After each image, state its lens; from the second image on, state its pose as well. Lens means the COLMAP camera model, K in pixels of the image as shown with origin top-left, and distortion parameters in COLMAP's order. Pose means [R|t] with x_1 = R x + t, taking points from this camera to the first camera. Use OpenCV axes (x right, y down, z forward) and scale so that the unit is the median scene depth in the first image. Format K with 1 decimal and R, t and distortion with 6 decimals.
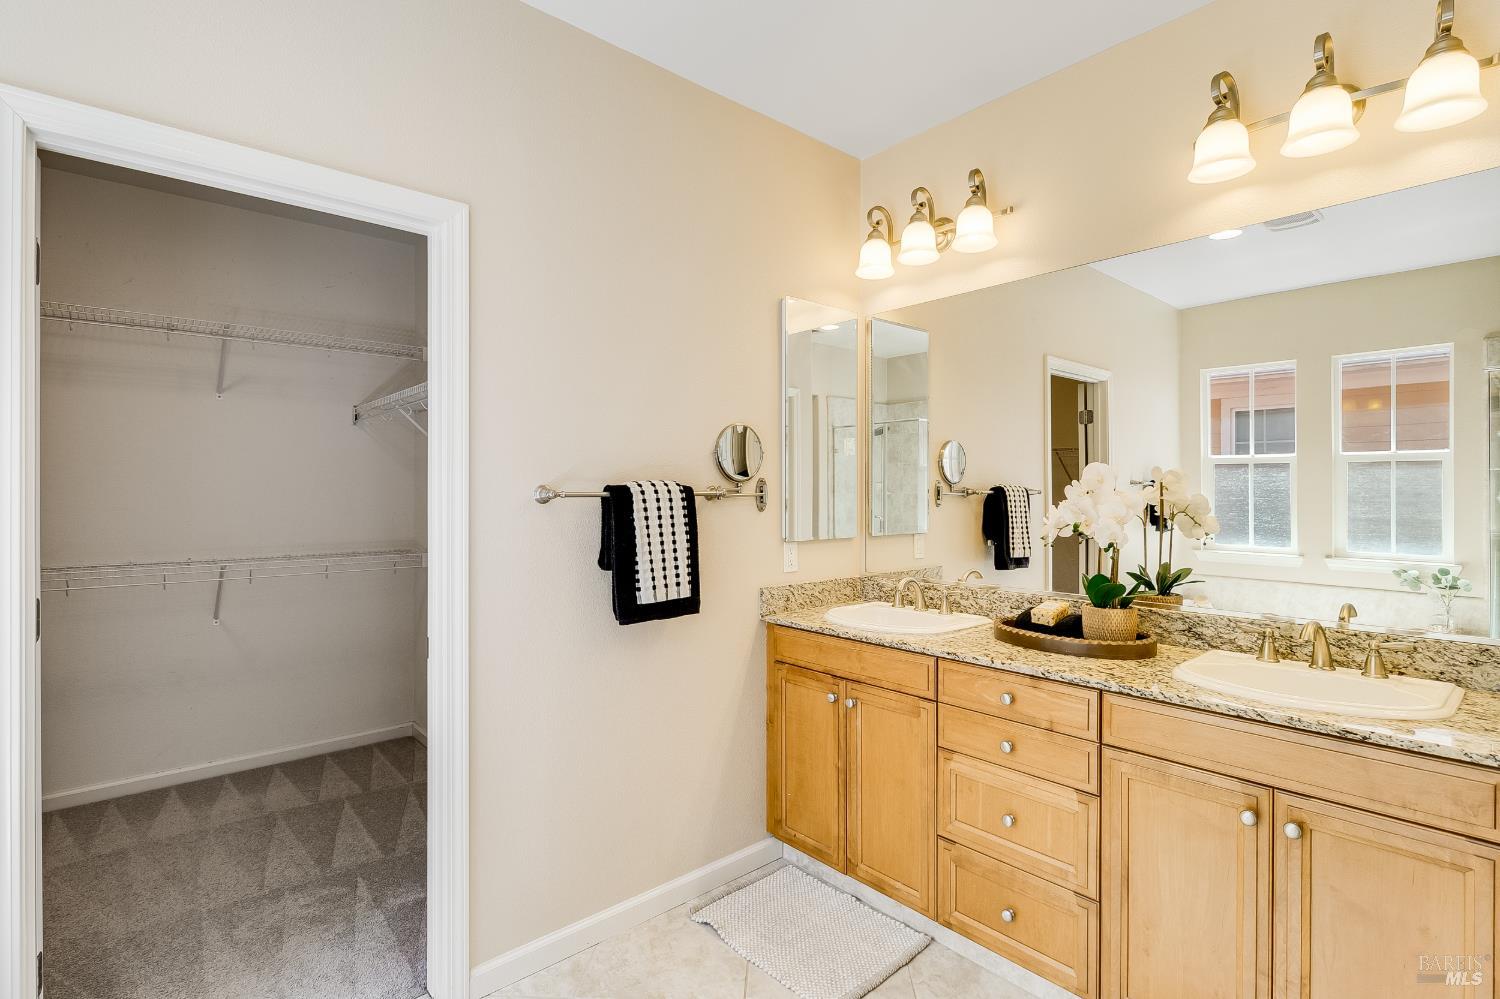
lens RADIAL K [[710.1, 0, 749.5], [0, 710.1, 491.1], [0, 0, 1]] dist [-0.000656, -0.001387]
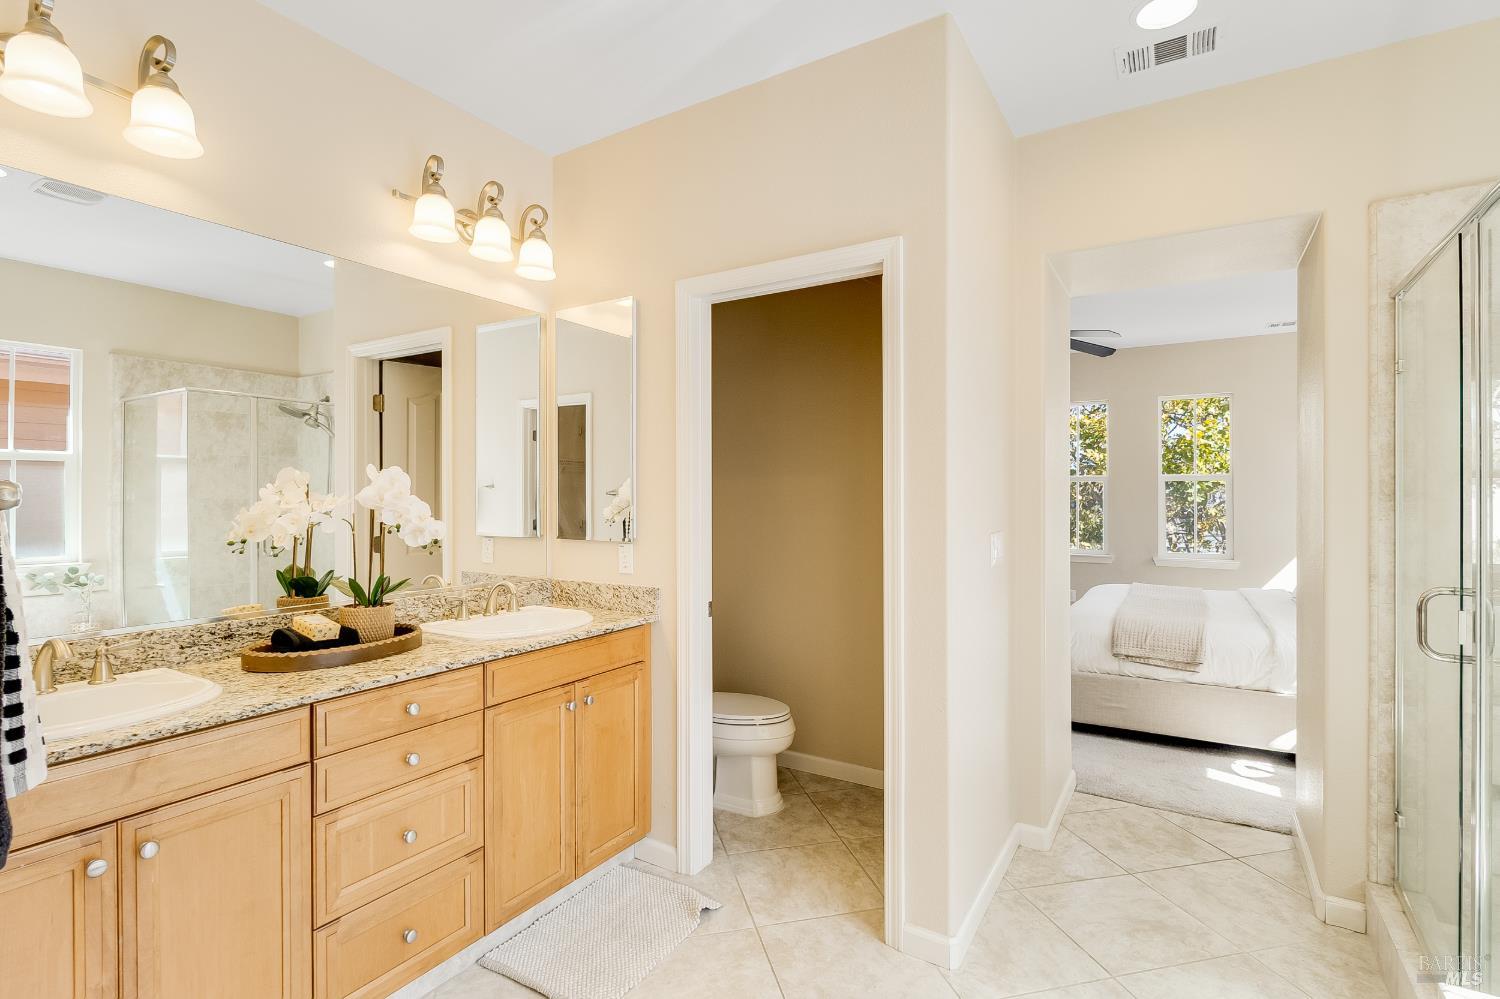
lens RADIAL K [[710.1, 0, 749.5], [0, 710.1, 491.1], [0, 0, 1]] dist [-0.000656, -0.001387]
pose [[-0.270650, 0.000166, 0.962678, -0.578843], [0.000383, 1.000000, -0.000065, -0.002127], [-0.962678, 0.000351, -0.270650, 0.691580]]
